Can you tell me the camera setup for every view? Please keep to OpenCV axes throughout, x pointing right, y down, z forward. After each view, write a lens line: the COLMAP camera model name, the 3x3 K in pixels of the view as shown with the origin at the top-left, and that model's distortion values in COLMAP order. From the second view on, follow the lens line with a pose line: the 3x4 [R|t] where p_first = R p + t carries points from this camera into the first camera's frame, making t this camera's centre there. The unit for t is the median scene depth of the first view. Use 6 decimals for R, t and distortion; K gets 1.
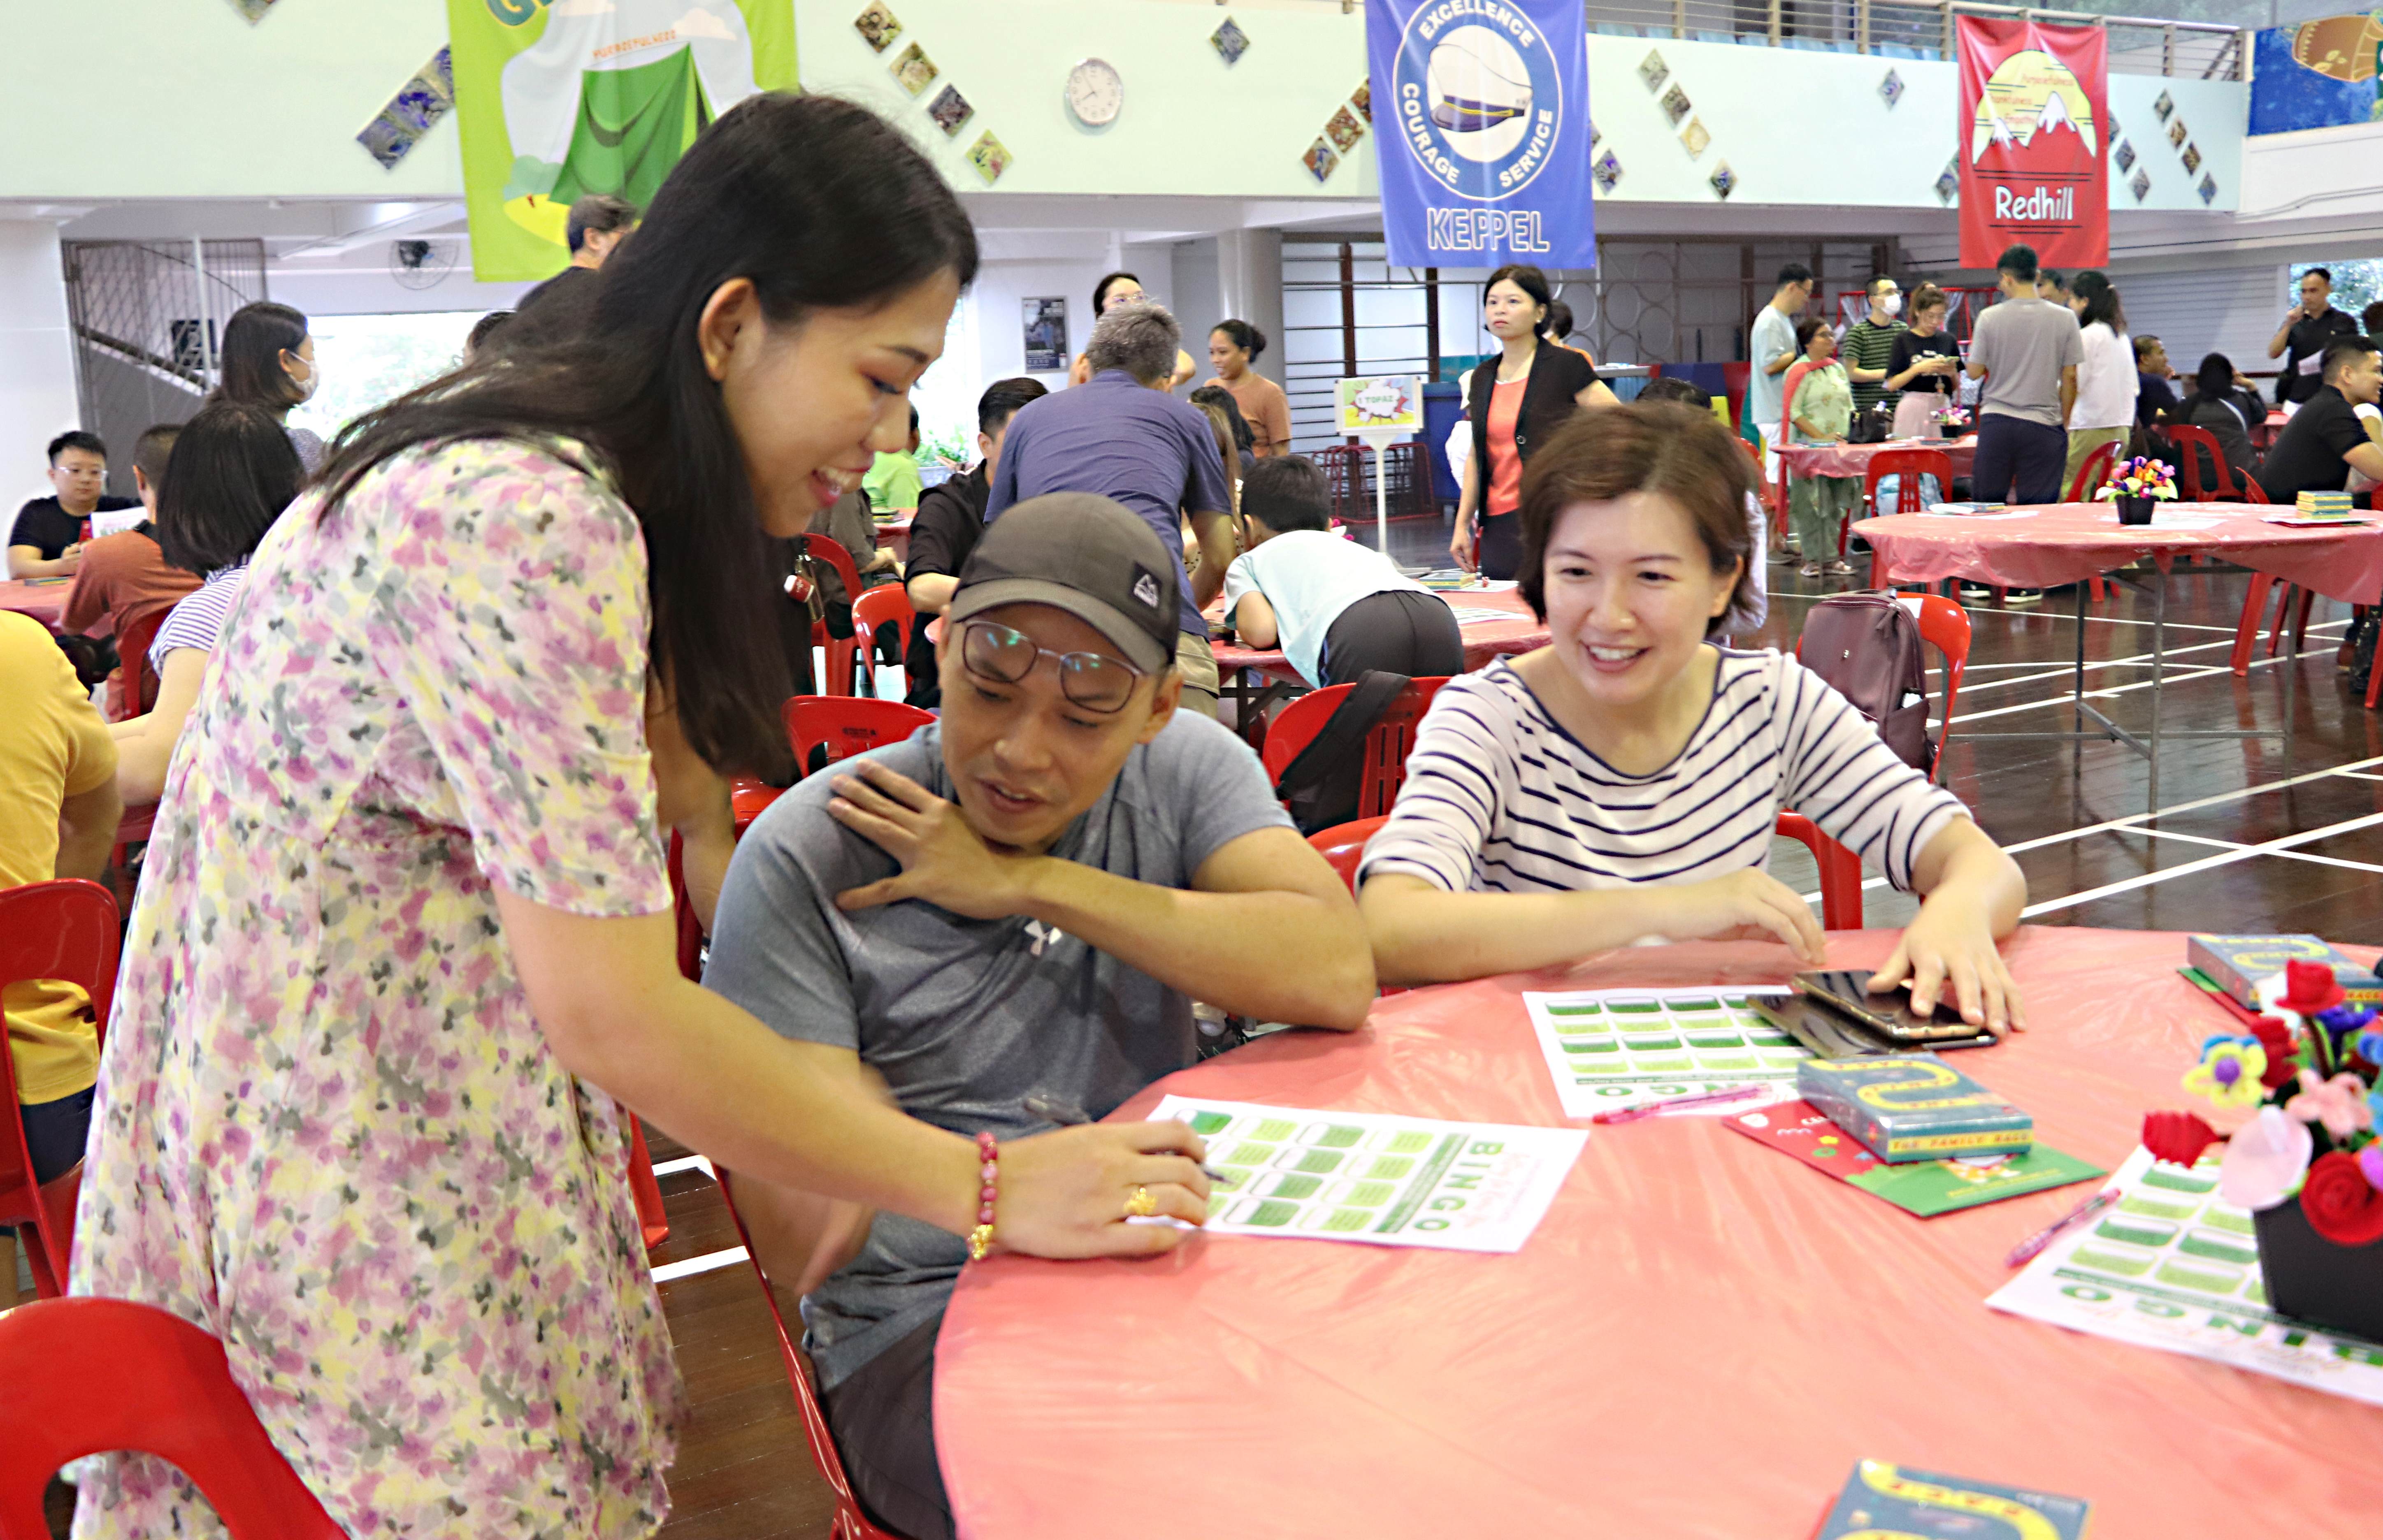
lens RADIAL K [[2338.7, 0, 1191.5], [0, 2338.7, 770.0], [0, 0, 1]] dist [-0.242557, 0.325424]
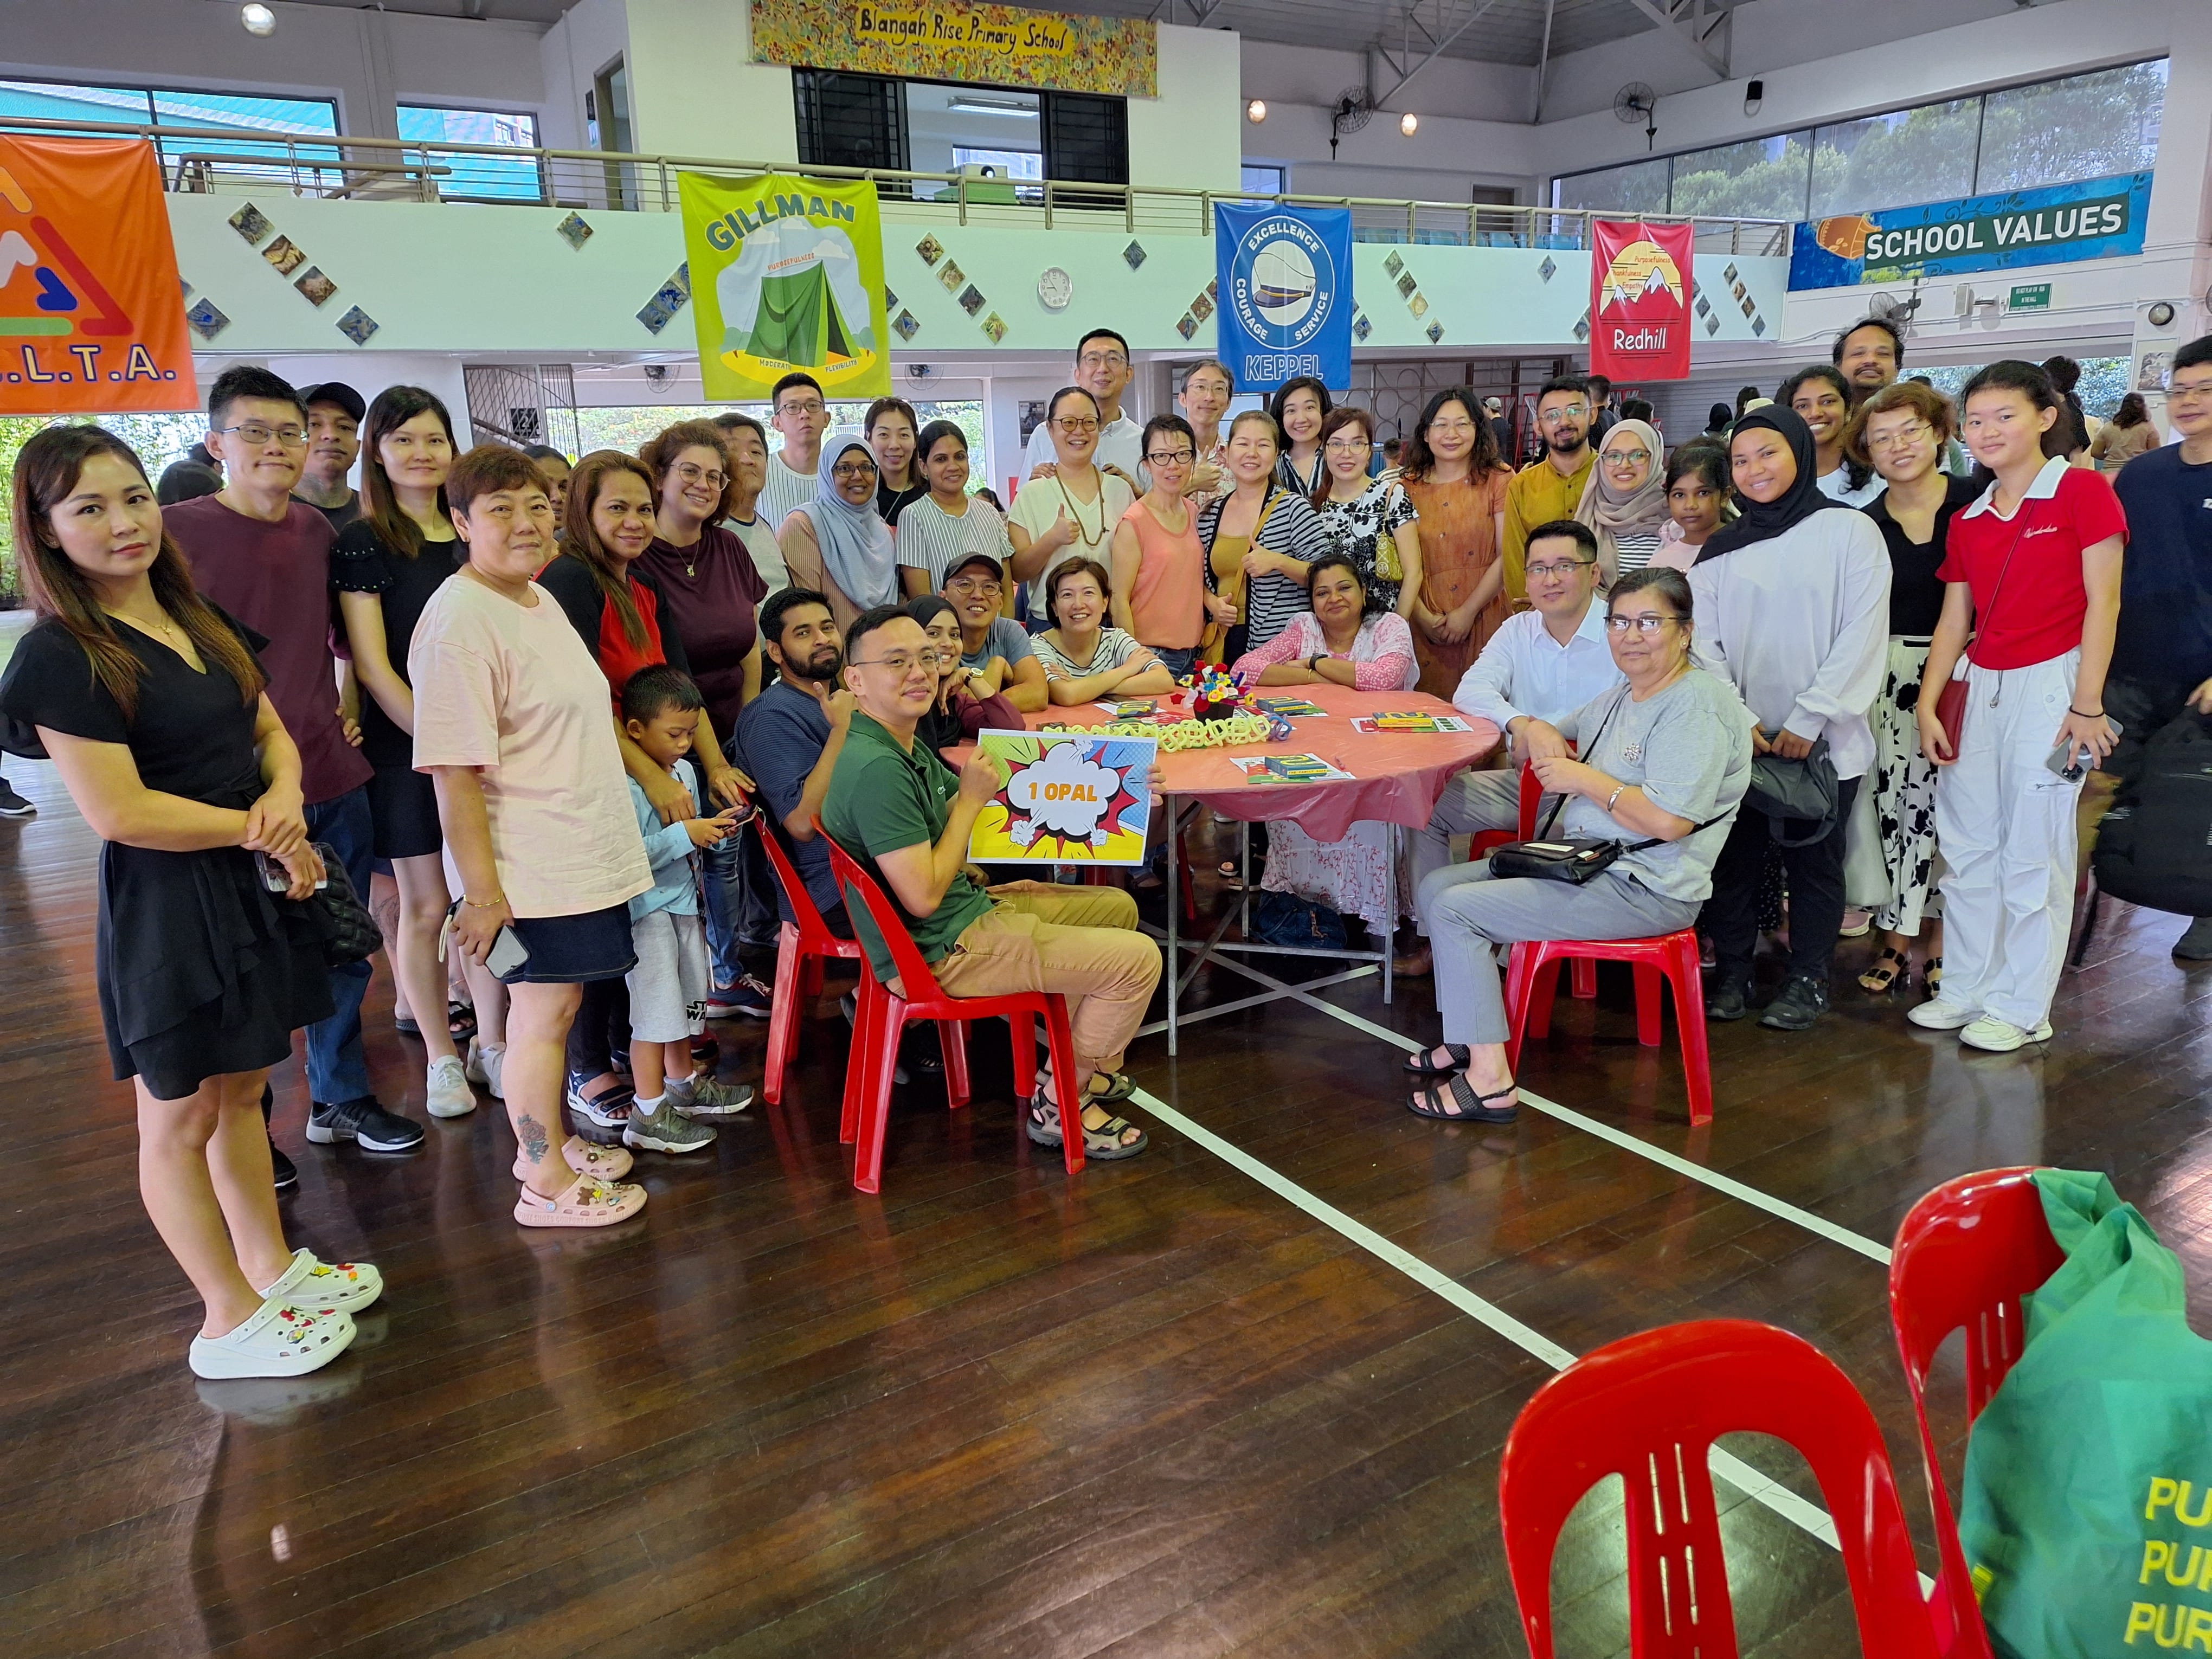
lens RADIAL K [[1548.7, 0, 1106.0], [0, 1548.7, 829.5], [0, 0, 1]] dist [0.007047, -0.043806]
pose [[0.999587, 0.013363, -0.025447, 0.025757], [-0.011166, 0.996353, 0.084589, 0.011571], [0.026485, -0.084270, 0.996091, -0.165830]]
